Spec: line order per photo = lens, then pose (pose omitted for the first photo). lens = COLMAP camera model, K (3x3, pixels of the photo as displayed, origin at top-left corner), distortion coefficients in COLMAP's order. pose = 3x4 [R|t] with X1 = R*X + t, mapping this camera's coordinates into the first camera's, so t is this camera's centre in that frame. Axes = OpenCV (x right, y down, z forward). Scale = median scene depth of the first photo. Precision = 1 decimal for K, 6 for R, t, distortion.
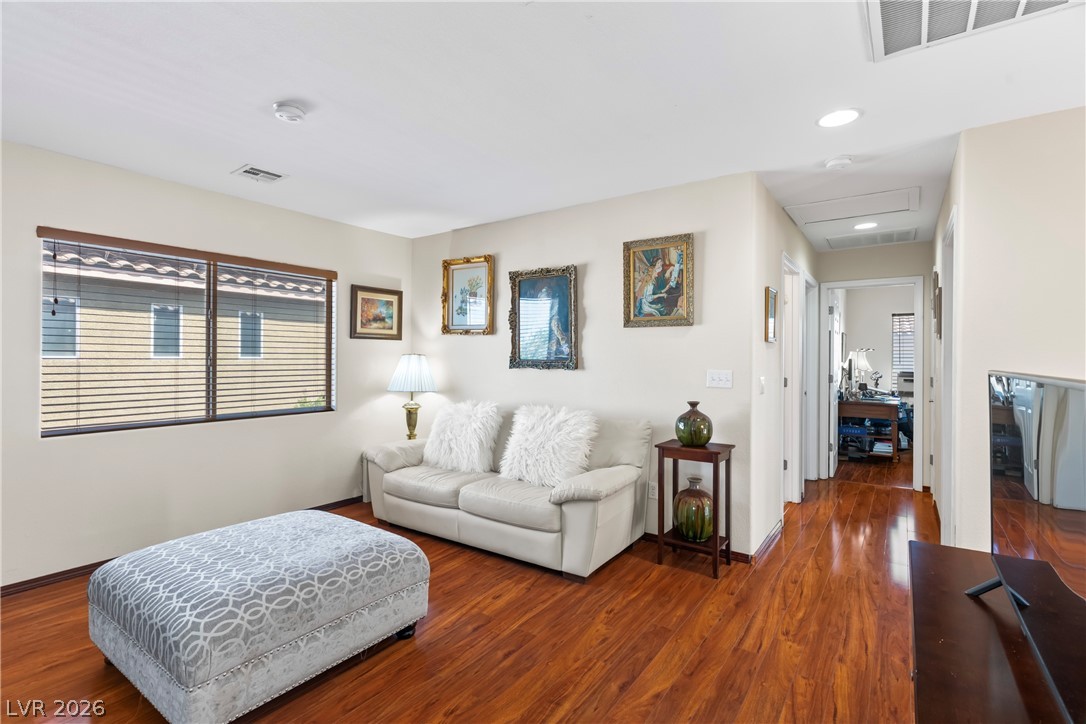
lens RADIAL K [[513.9, 0, 541.6], [0, 513.9, 357.9], [0, 0, 1]] dist [0.001227, 0.001446]
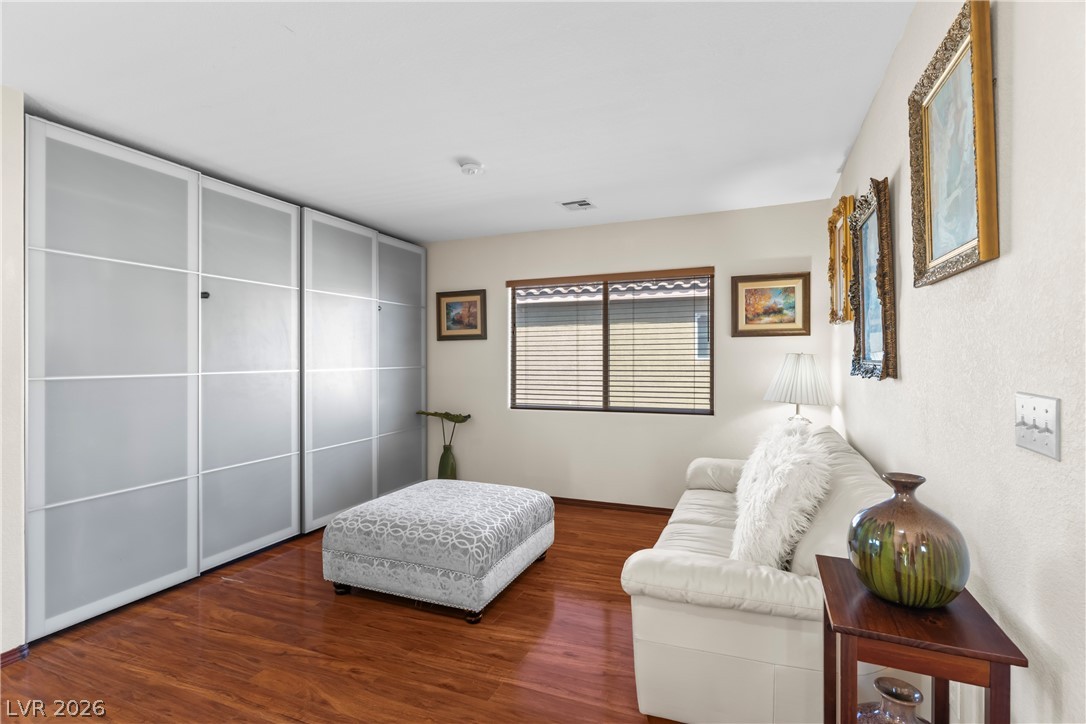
lens RADIAL K [[513.9, 0, 546.5], [0, 513.9, 359.7], [0, 0, 1]] dist [0.001227, 0.001446]
pose [[0.225106, -0.003604, -0.974328, 0.431874], [0.003522, 0.999990, -0.002886, 0.003177], [0.974328, -0.002782, 0.225116, 0.488902]]
